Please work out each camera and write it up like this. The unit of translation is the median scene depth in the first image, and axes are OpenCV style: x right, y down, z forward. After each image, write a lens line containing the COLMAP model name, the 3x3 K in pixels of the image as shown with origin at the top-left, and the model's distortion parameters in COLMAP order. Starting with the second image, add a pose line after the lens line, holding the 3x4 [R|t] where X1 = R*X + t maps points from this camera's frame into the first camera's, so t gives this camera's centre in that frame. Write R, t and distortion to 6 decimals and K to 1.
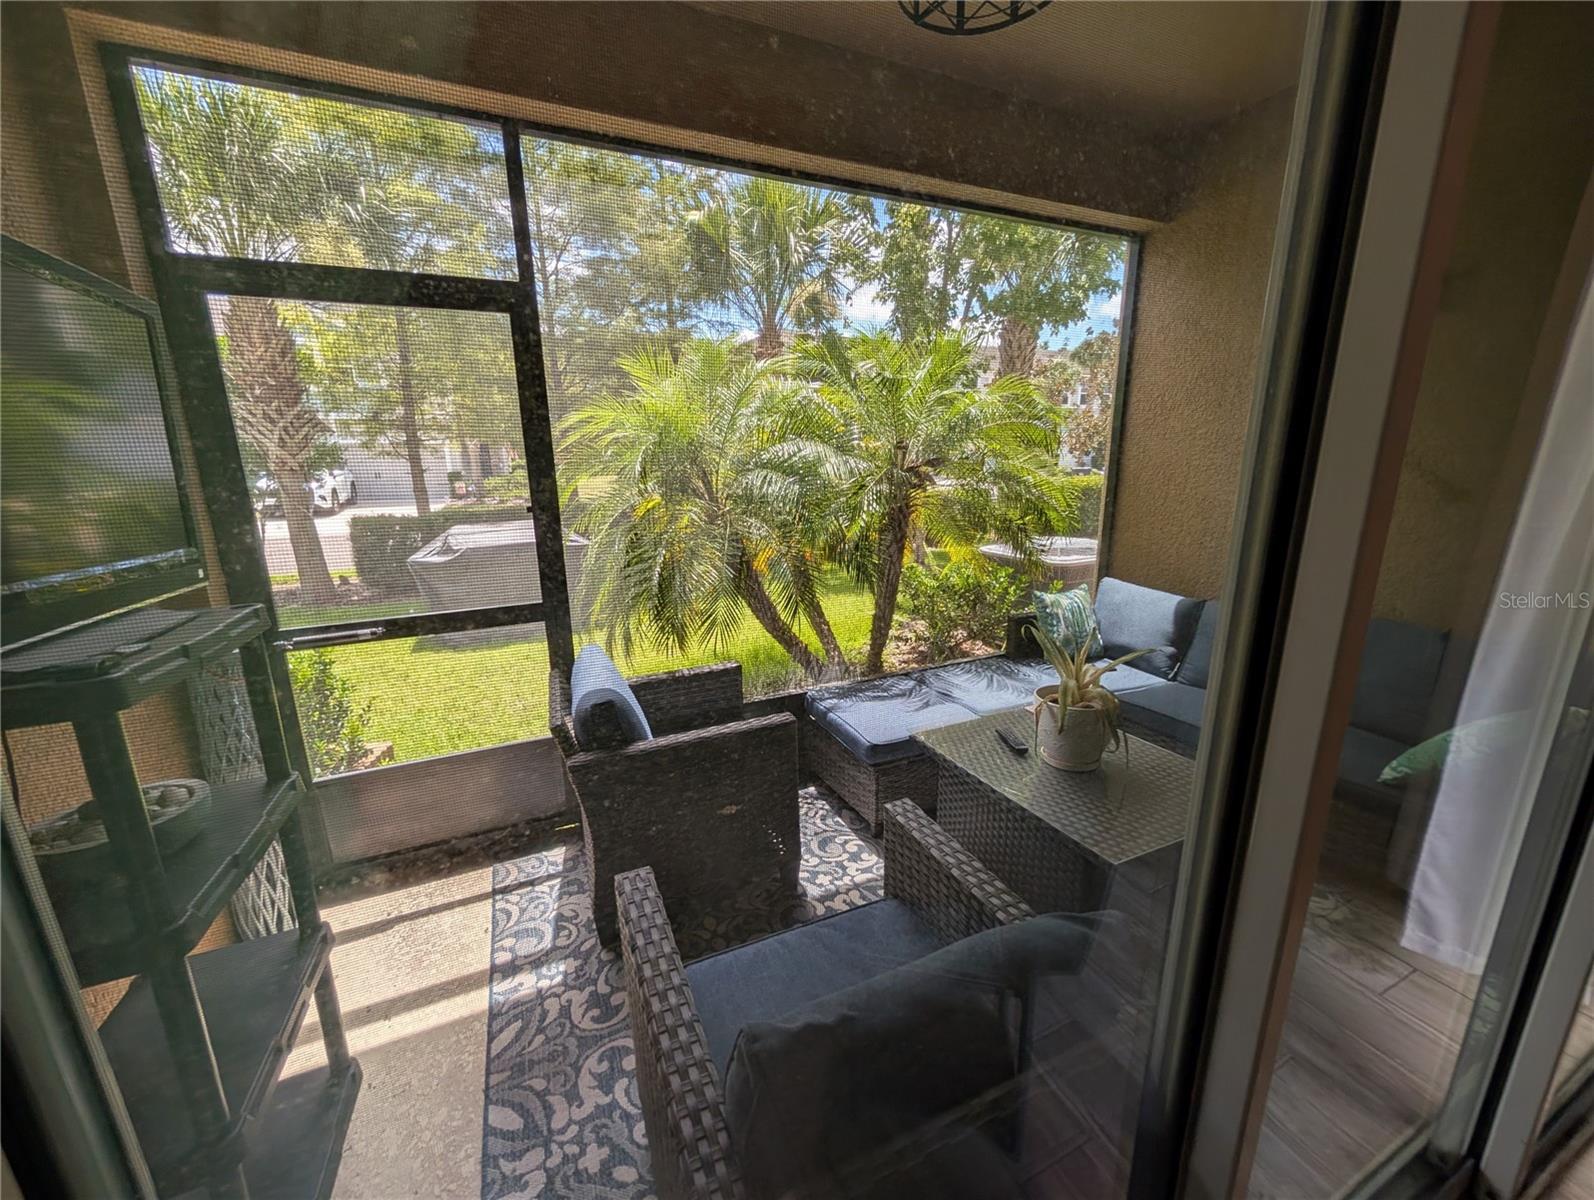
lens RADIAL K [[611.2, 0, 788.4], [0, 611.2, 605.9], [0, 0, 1]] dist [-0.000232, 0.000072]
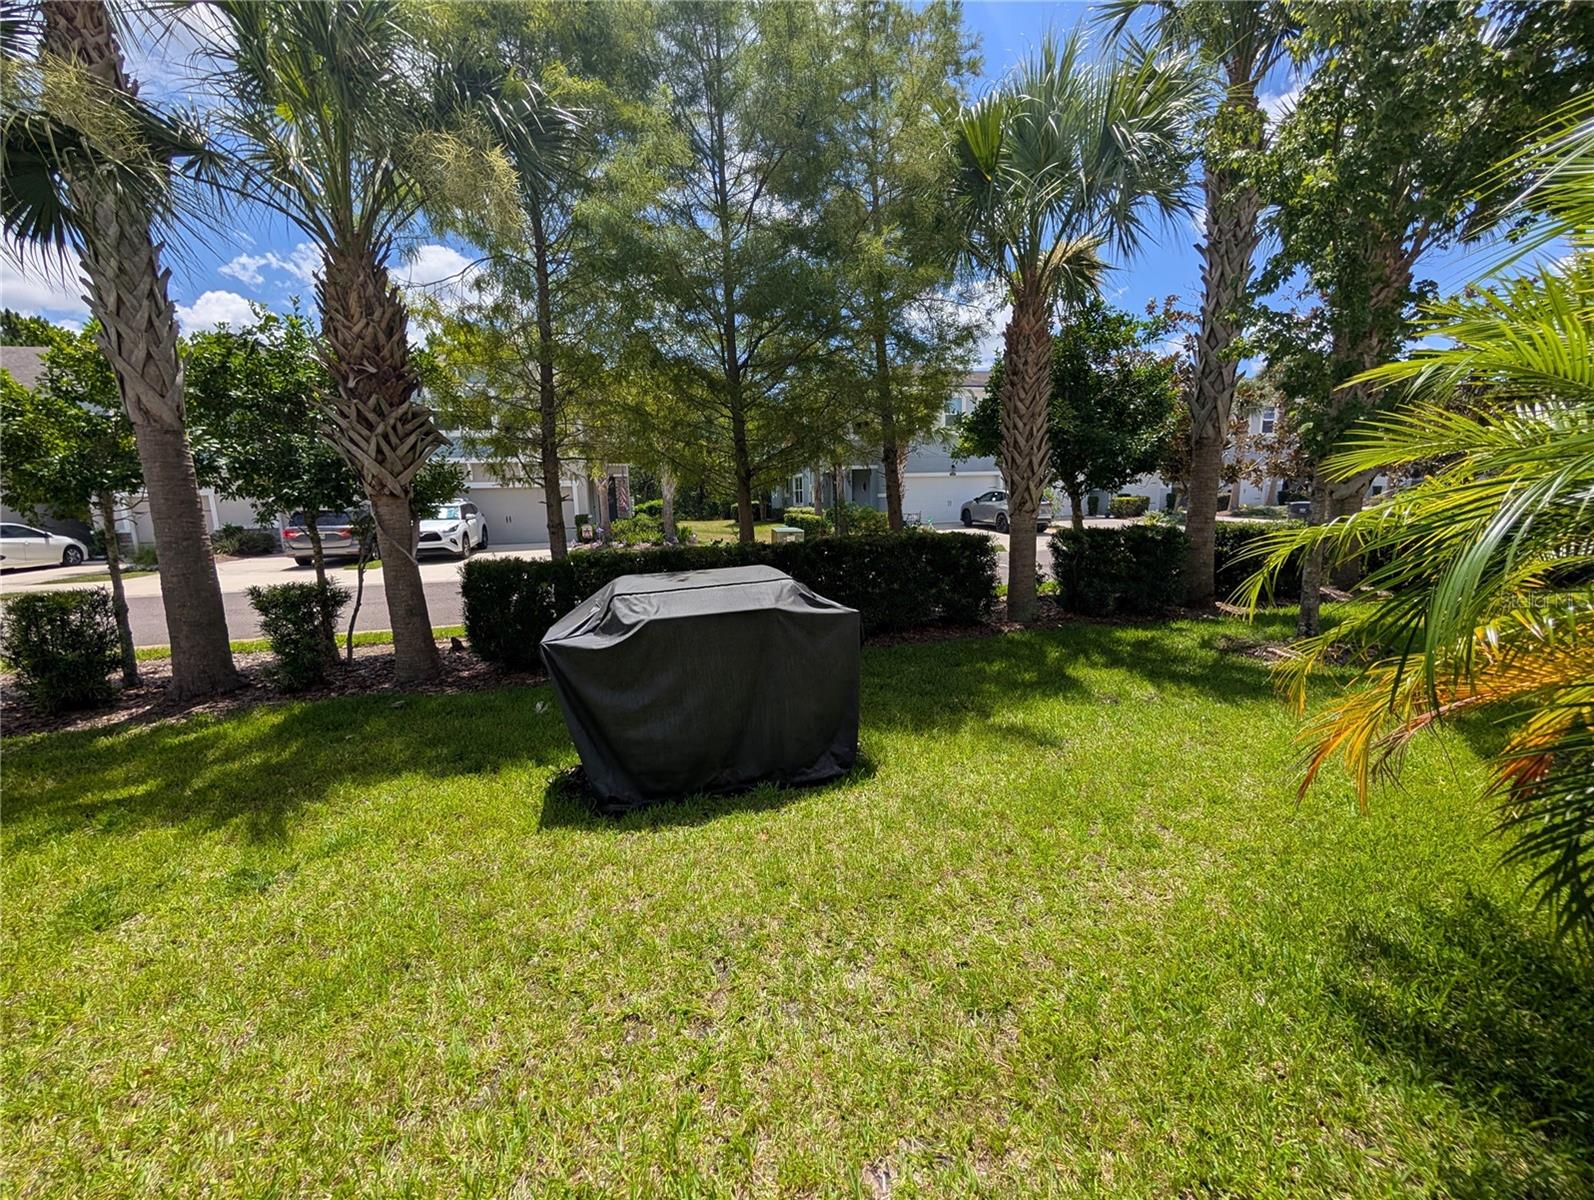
lens RADIAL K [[611.2, 0, 797.2], [0, 611.2, 596.7], [0, 0, 1]] dist [-0.000232, 0.000072]
pose [[0.989607, 0.010188, -0.143436, -0.214161], [-0.022676, 0.996062, -0.085705, -0.048255], [0.141998, 0.088067, 0.985942, 0.330919]]
